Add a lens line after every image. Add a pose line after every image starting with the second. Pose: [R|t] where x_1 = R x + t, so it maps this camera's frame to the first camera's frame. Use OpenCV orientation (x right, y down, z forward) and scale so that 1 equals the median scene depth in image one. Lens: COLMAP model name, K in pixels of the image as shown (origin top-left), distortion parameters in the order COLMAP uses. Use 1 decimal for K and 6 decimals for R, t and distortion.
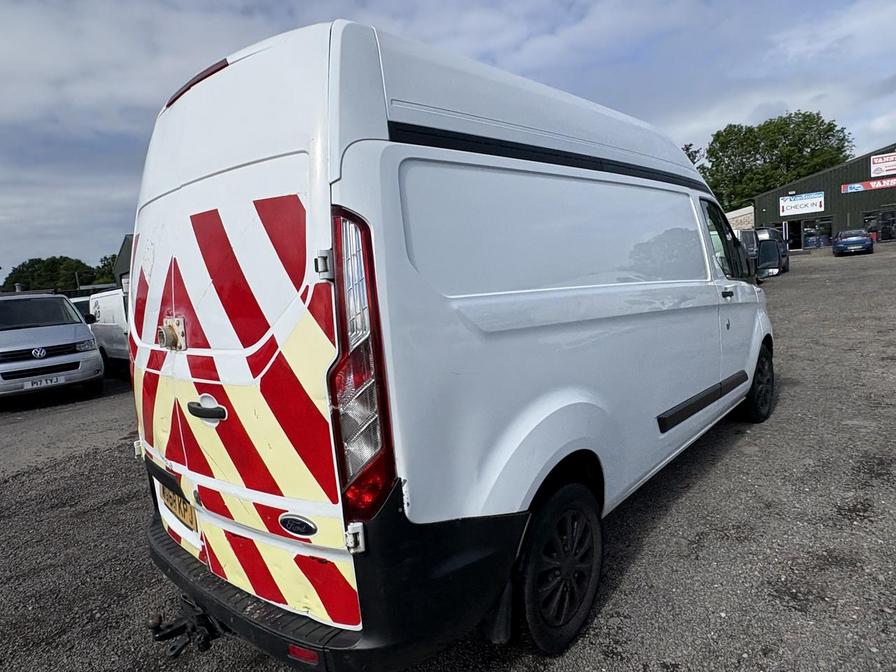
lens RADIAL K [[535.4, 0, 447.5], [0, 535.4, 330.9], [0, 0, 1]] dist [0.001864, 0.000099]
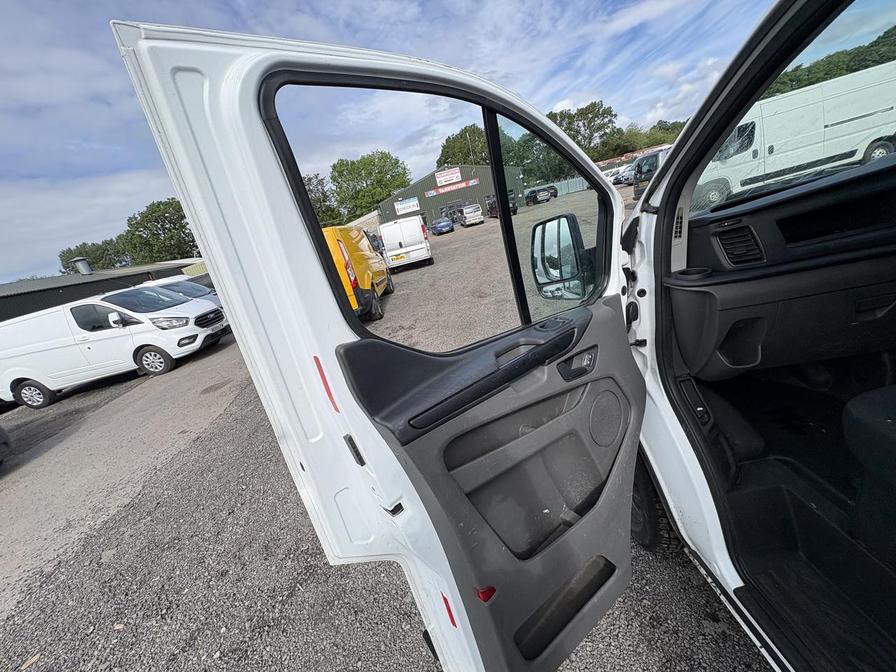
lens RADIAL K [[353.2, 0, 449.0], [0, 353.2, 338.2], [0, 0, 1]] dist [0.000185, -0.000752]
pose [[0.726203, -0.300512, 0.618322, -0.119080], [0.246330, 0.953426, 0.174069, -0.352671], [-0.641834, 0.025902, 0.766406, 2.754297]]
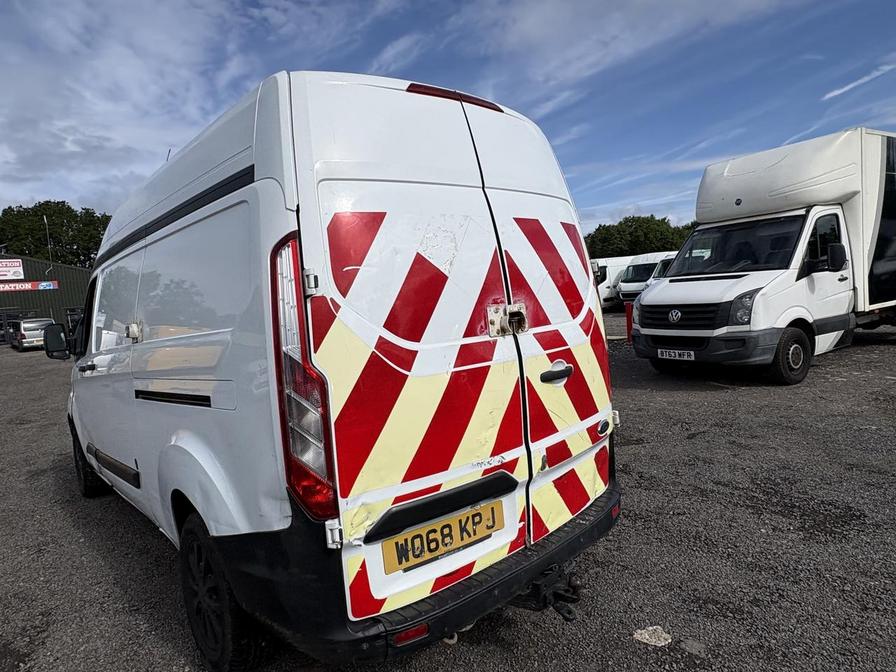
lens RADIAL K [[541.9, 0, 442.4], [0, 541.9, 328.7], [0, 0, 1]] dist [0.002815, 0.001255]
pose [[0.120974, 0.017692, 0.992498, -1.759299], [0.187819, 0.981373, -0.040386, 0.046731], [-0.974725, 0.191296, 0.115398, 1.111727]]
